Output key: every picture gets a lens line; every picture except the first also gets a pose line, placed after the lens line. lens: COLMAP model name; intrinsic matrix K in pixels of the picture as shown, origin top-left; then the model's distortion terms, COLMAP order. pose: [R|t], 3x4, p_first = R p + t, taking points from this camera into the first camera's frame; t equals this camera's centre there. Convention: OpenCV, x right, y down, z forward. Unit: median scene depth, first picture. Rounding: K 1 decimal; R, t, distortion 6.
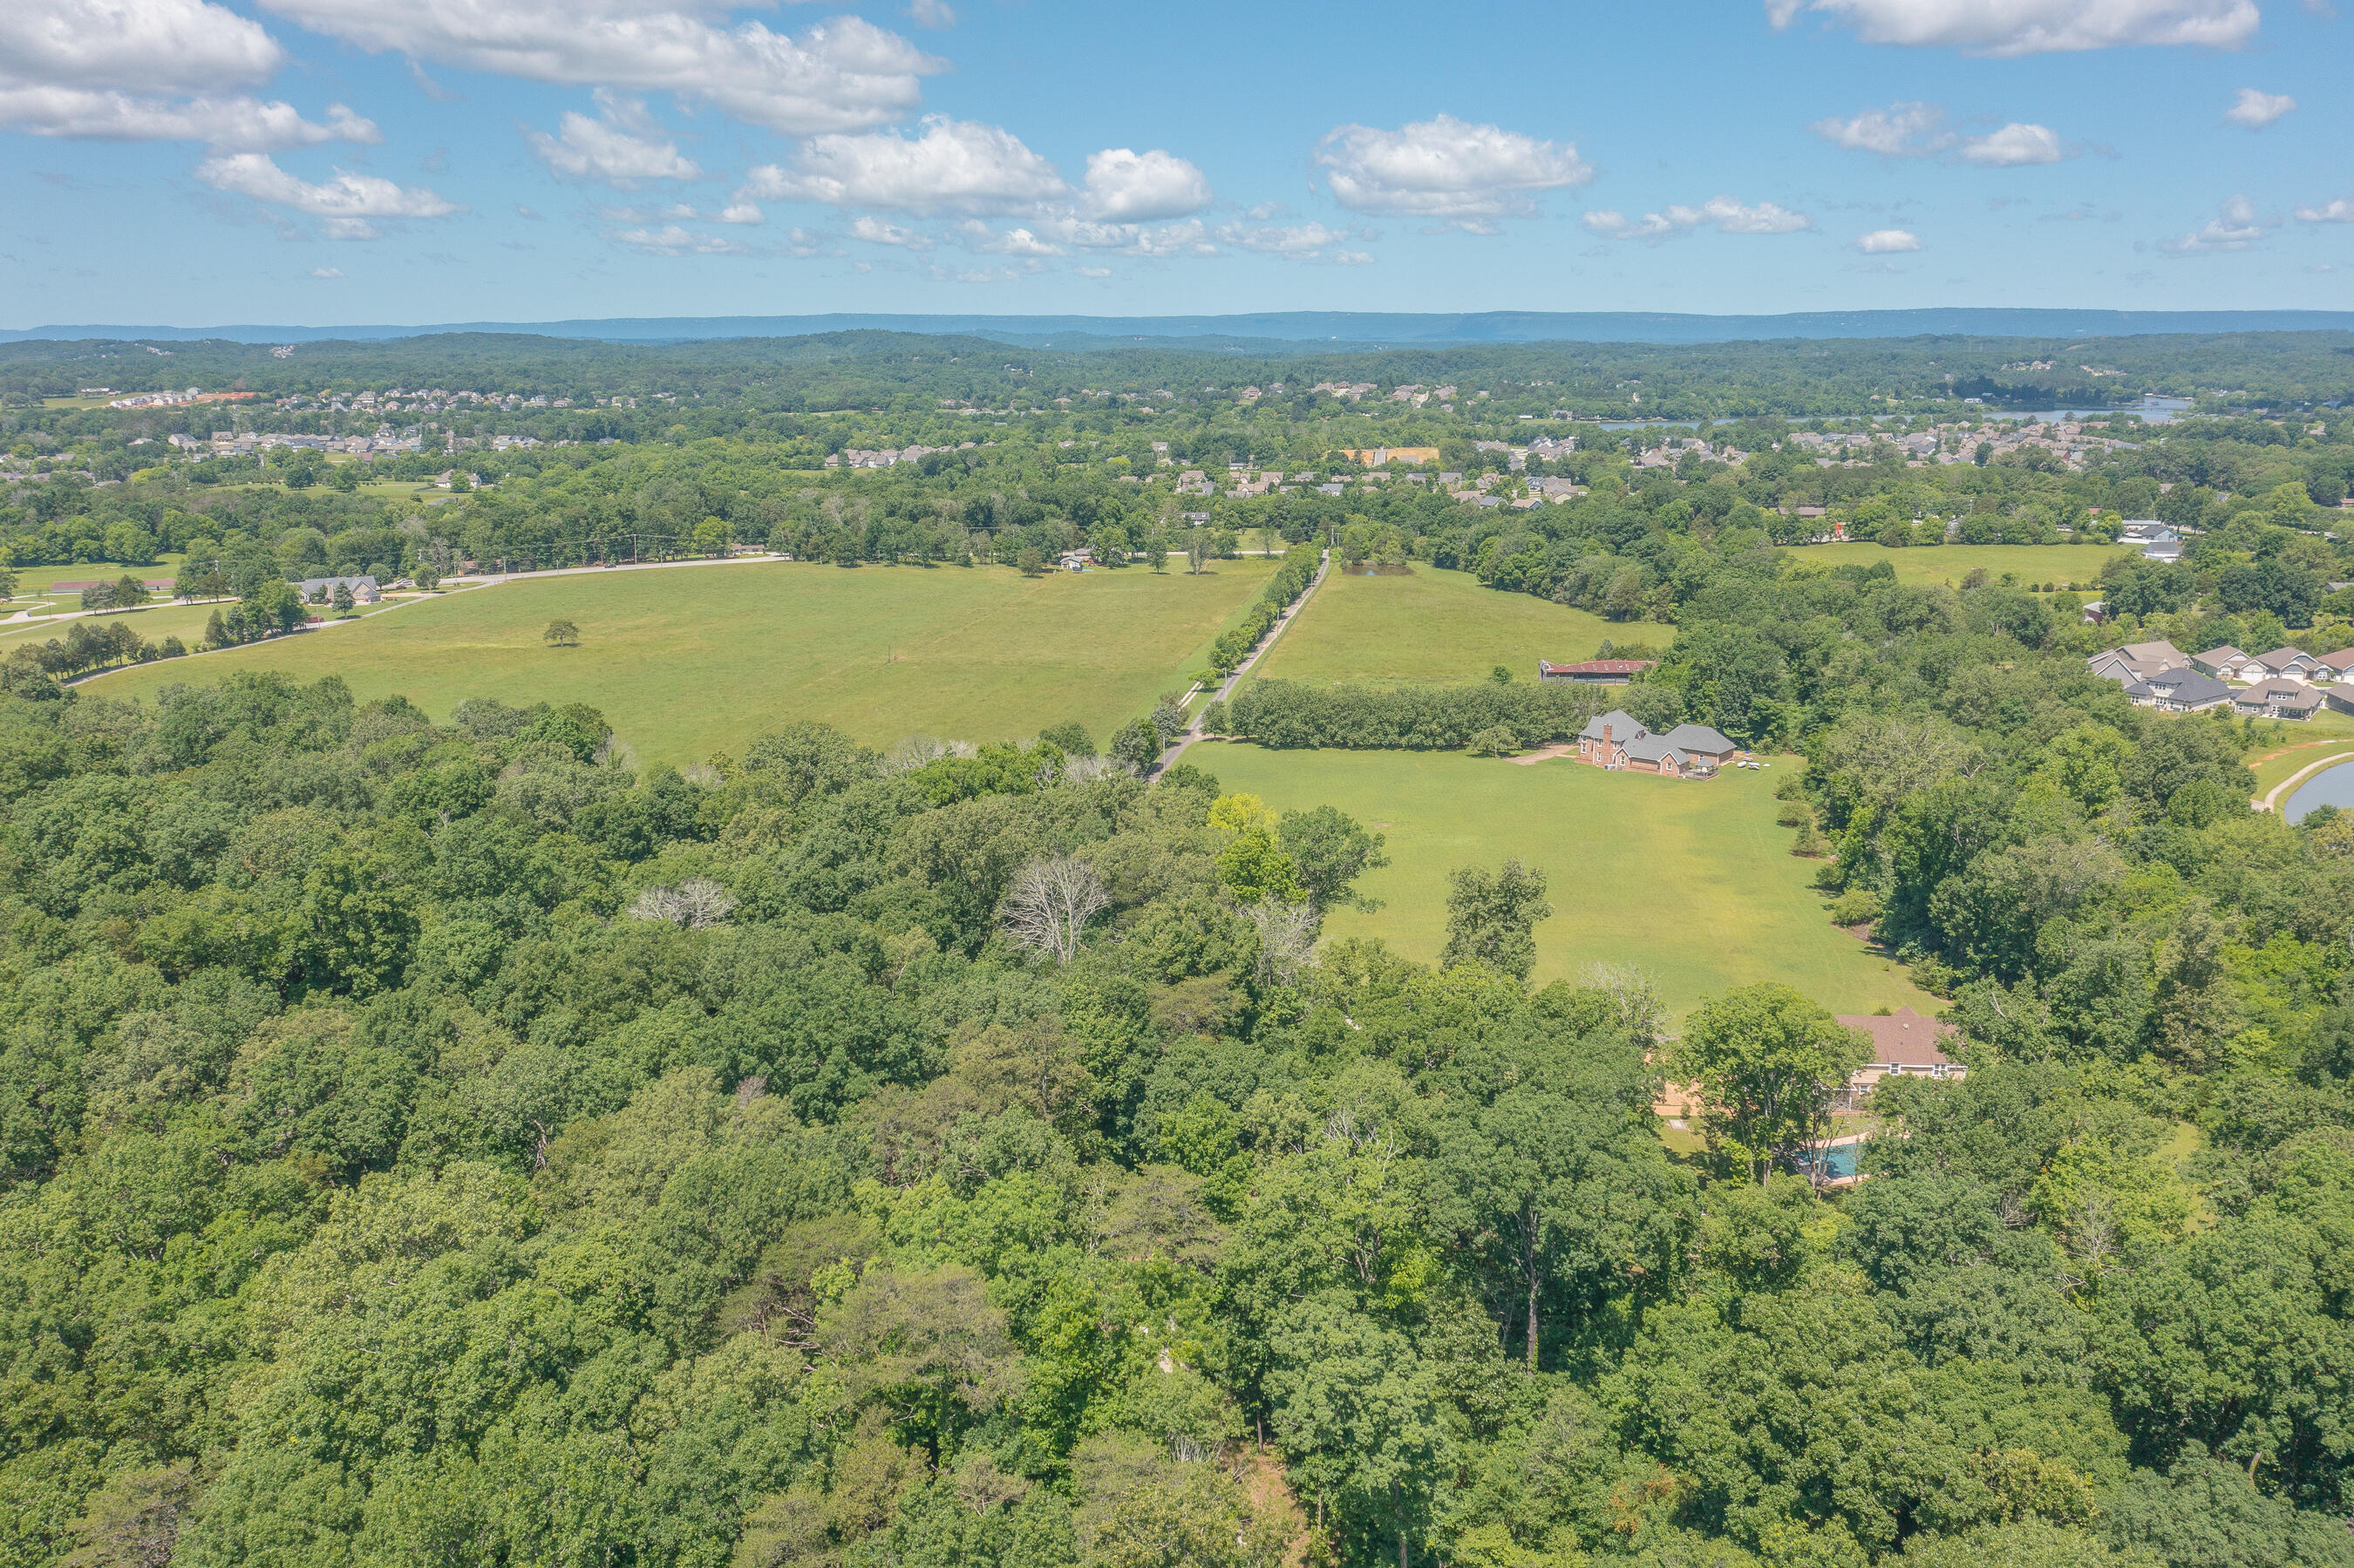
lens RADIAL K [[1846.5, 0, 1177.0], [0, 1846.5, 784.0], [0, 0, 1]] dist [-0.005926, 0.004500]
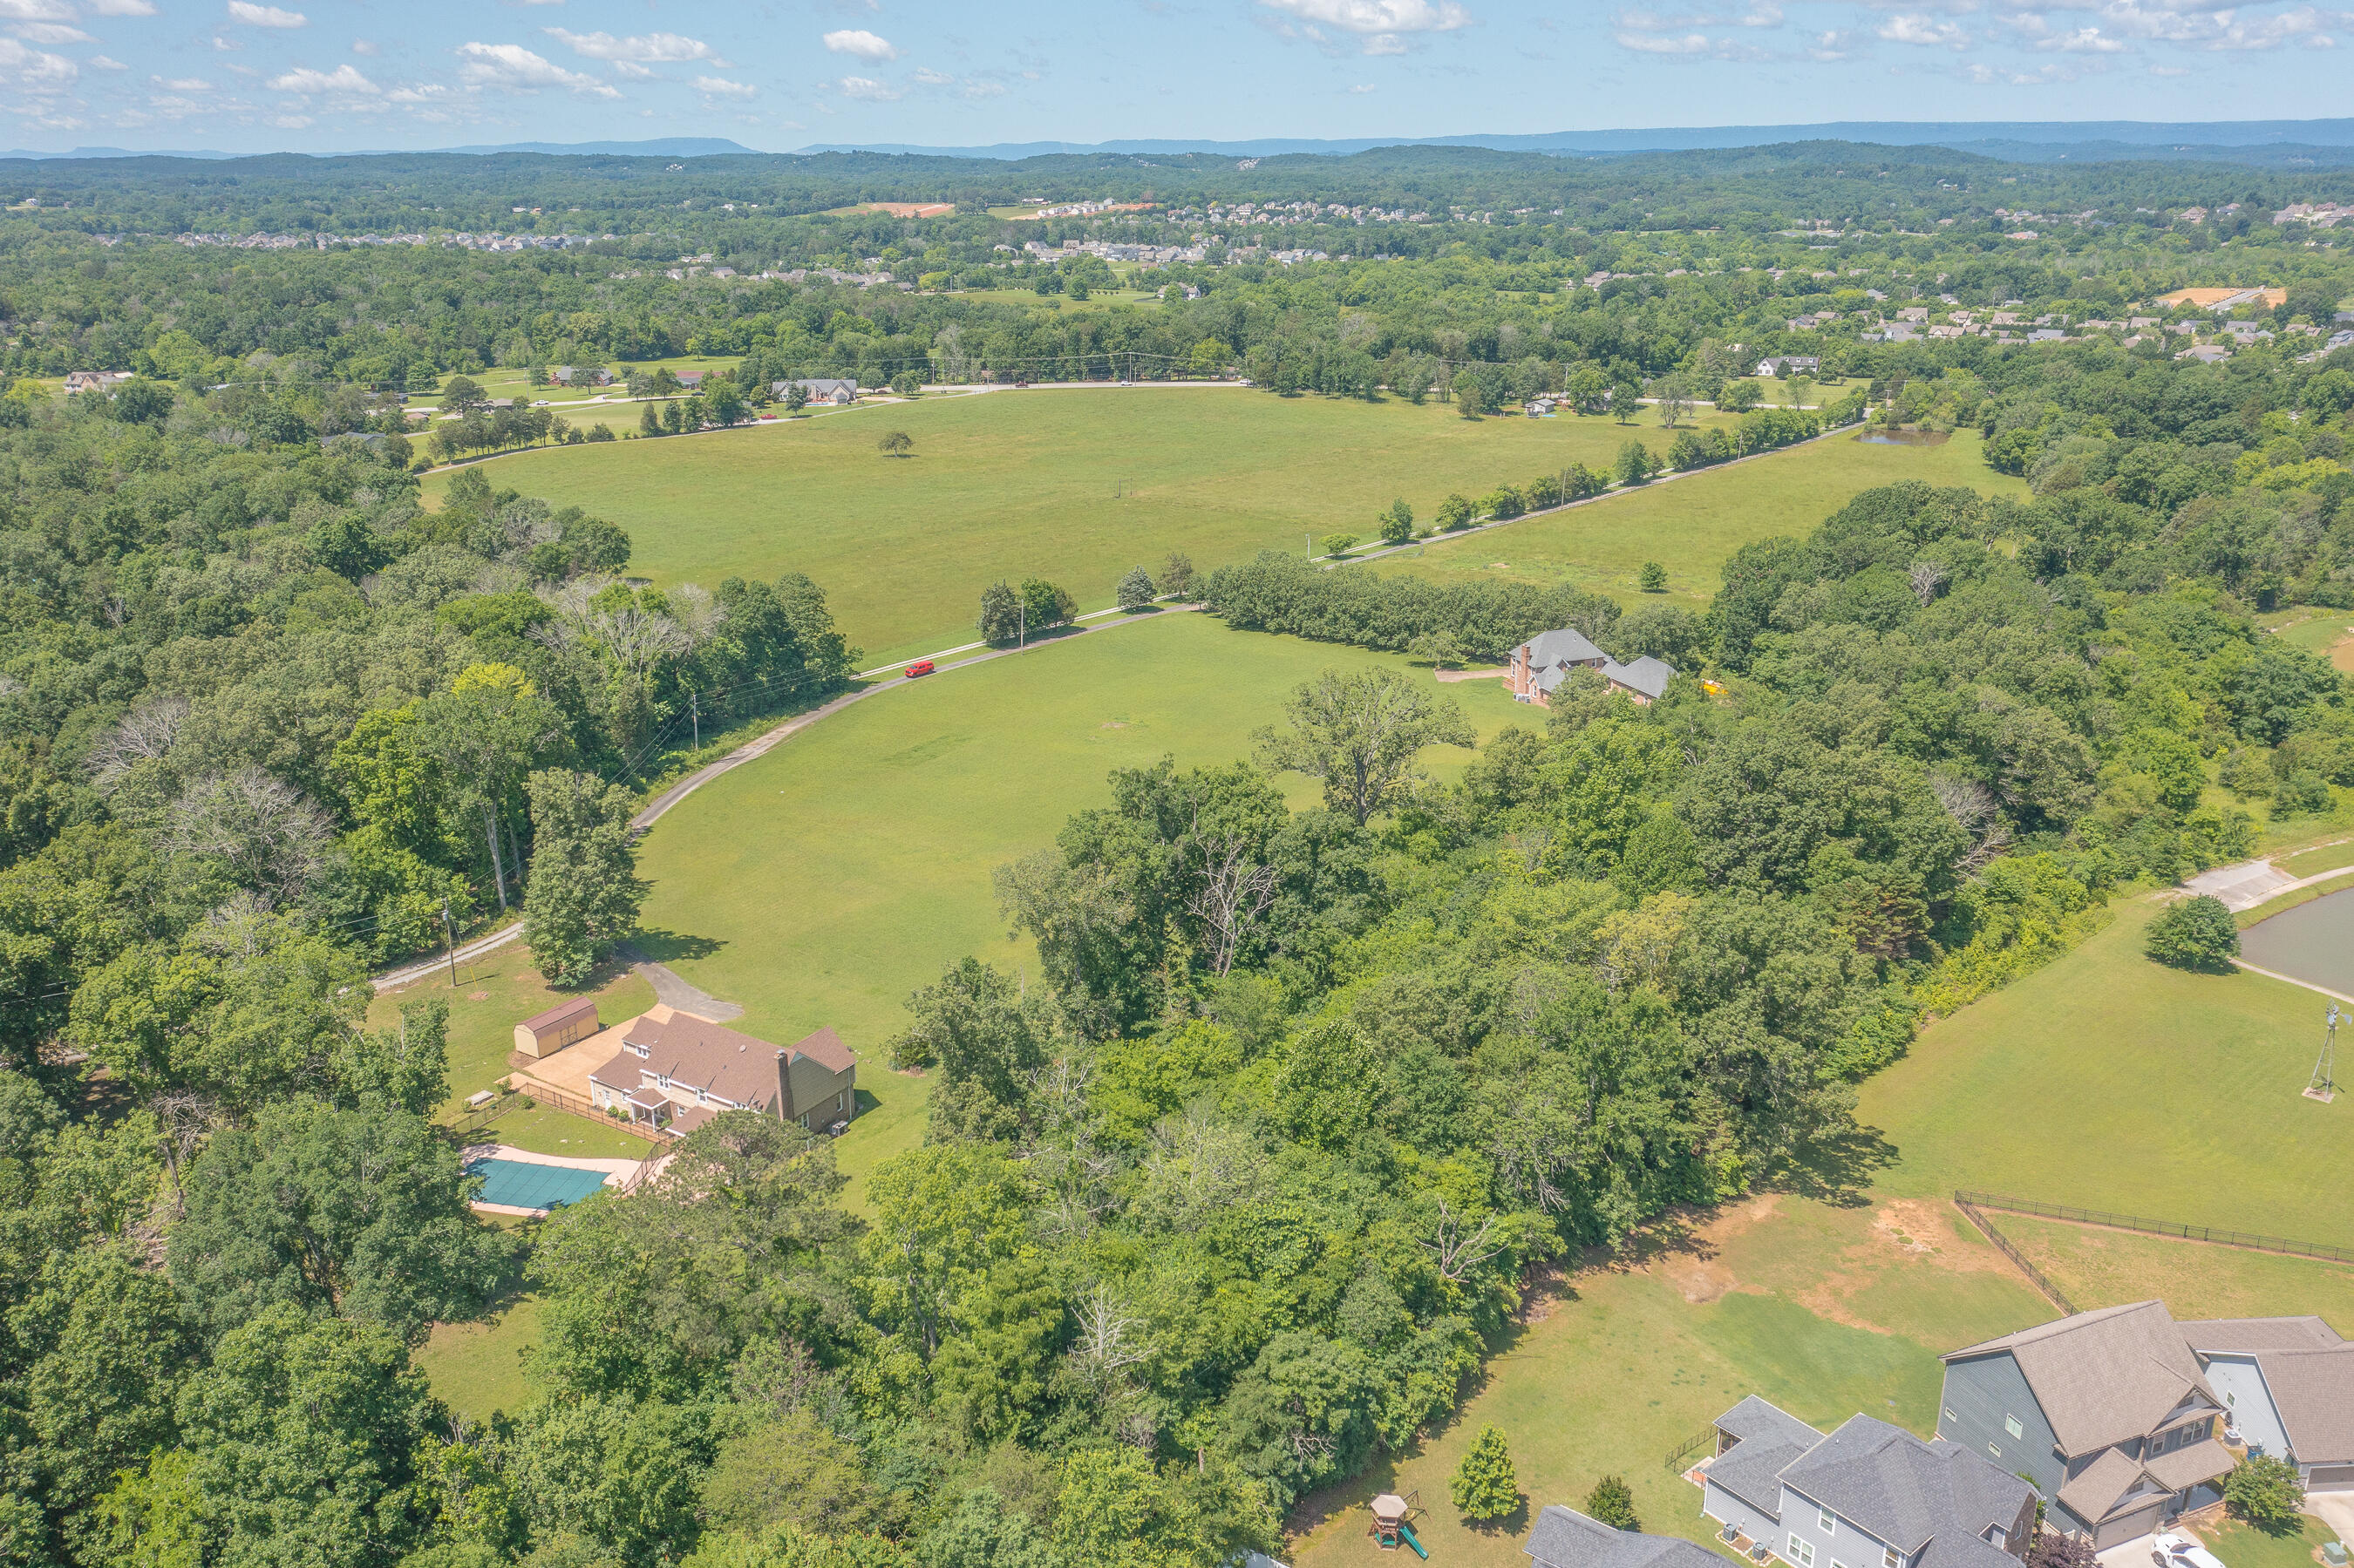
lens RADIAL K [[1846.5, 0, 1177.0], [0, 1846.5, 784.0], [0, 0, 1]] dist [-0.005926, 0.004500]
pose [[0.874592, 0.153779, -0.459828, 0.237241], [-0.109908, 0.986563, 0.120889, -0.026050], [0.472239, -0.055190, 0.879741, 0.101037]]
